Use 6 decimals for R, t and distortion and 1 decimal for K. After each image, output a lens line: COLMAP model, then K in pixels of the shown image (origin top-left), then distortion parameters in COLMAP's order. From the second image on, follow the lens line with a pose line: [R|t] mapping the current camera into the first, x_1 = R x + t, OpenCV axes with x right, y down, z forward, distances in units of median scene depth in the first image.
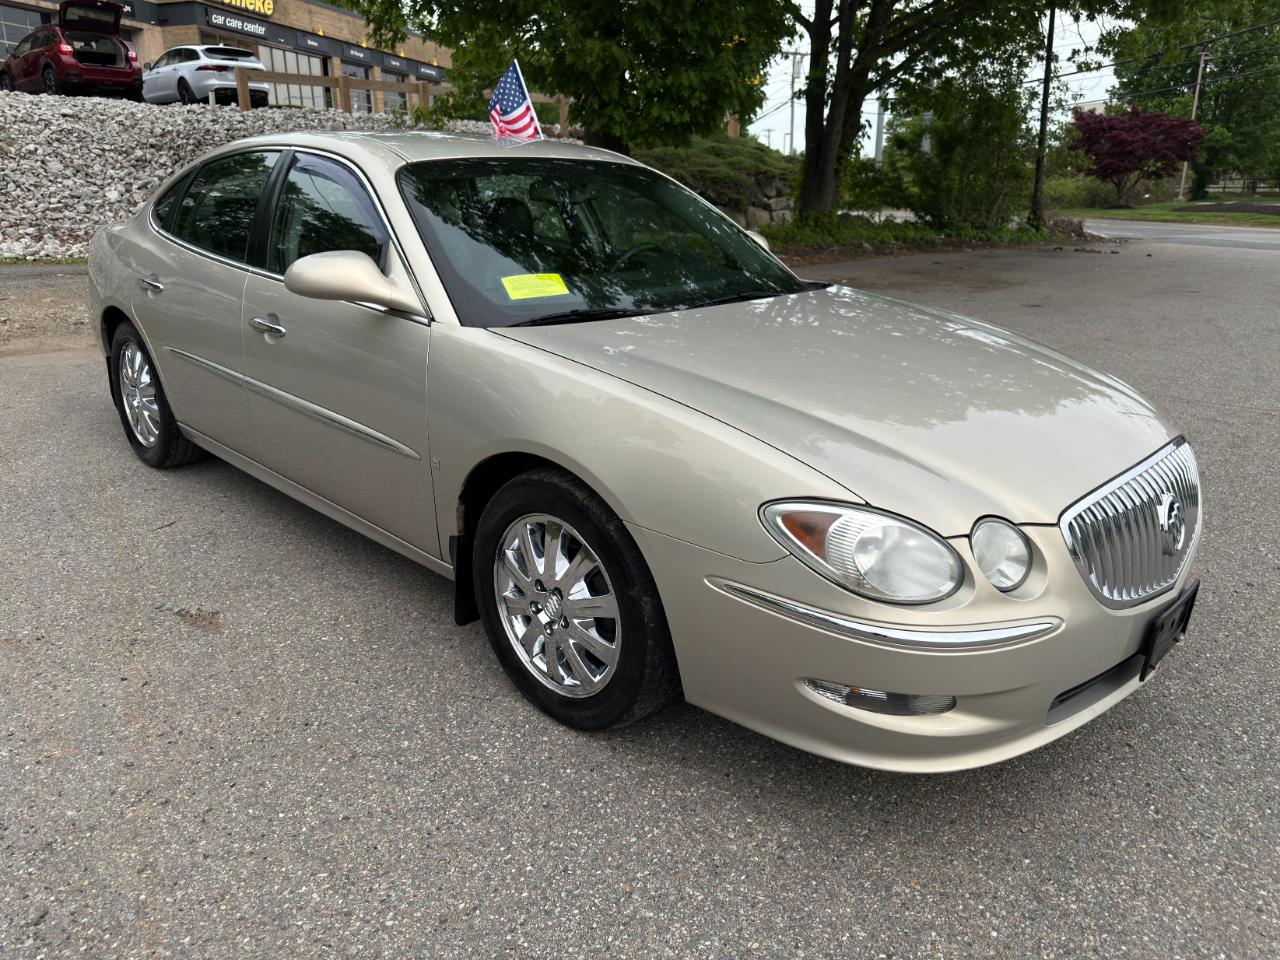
lens RADIAL K [[944.4, 0, 639.2], [0, 944.4, 483.1], [0, 0, 1]] dist [0.001672, -0.006550]
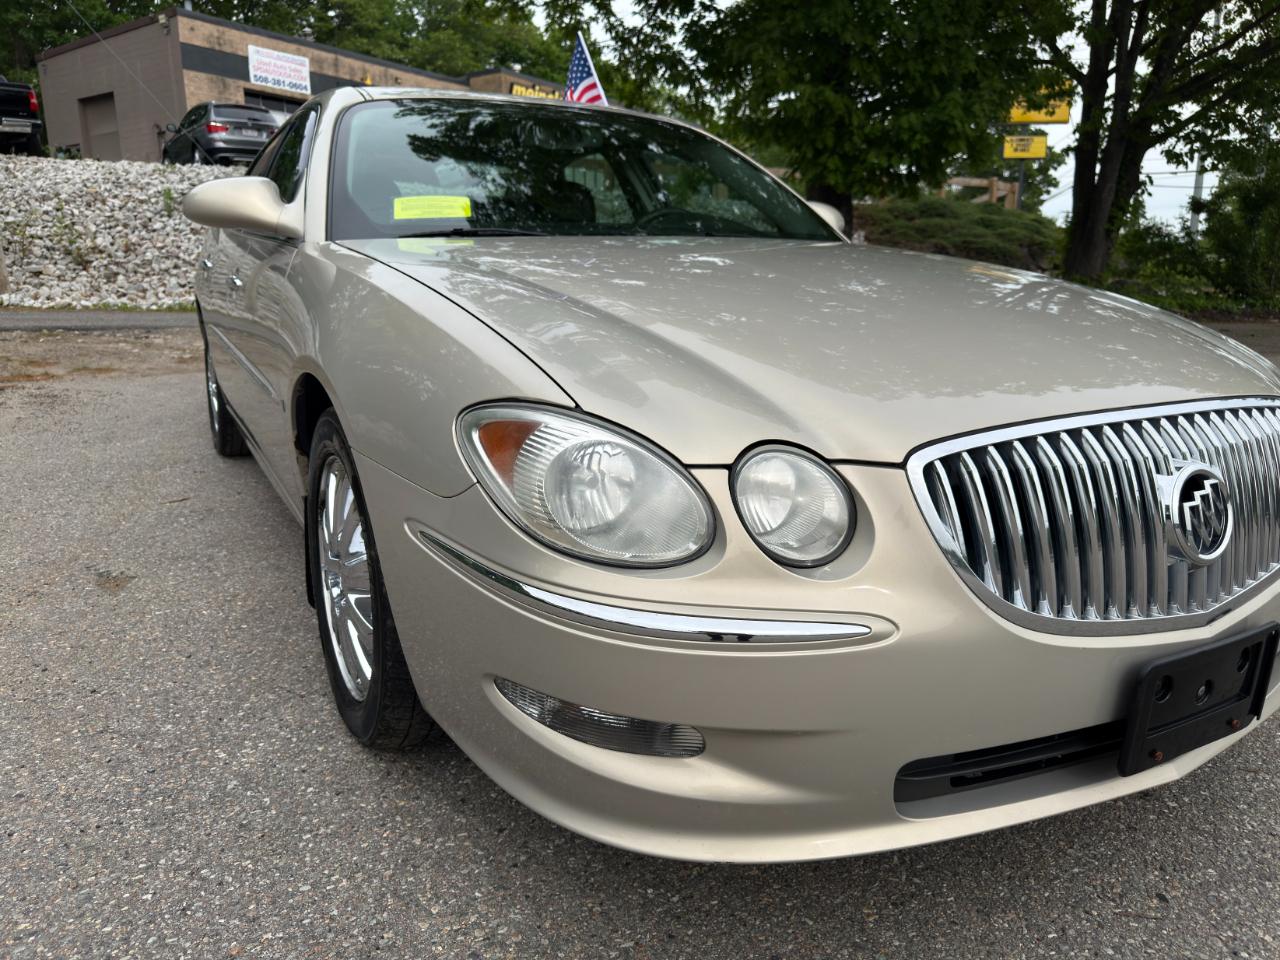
lens RADIAL K [[944.4, 0, 639.5], [0, 944.4, 473.8], [0, 0, 1]] dist [0.001672, -0.006550]
pose [[0.956821, 0.059391, -0.284544, 0.083163], [-0.086948, 0.992562, -0.085205, 0.020934], [0.277367, 0.106267, 0.954869, 0.070766]]
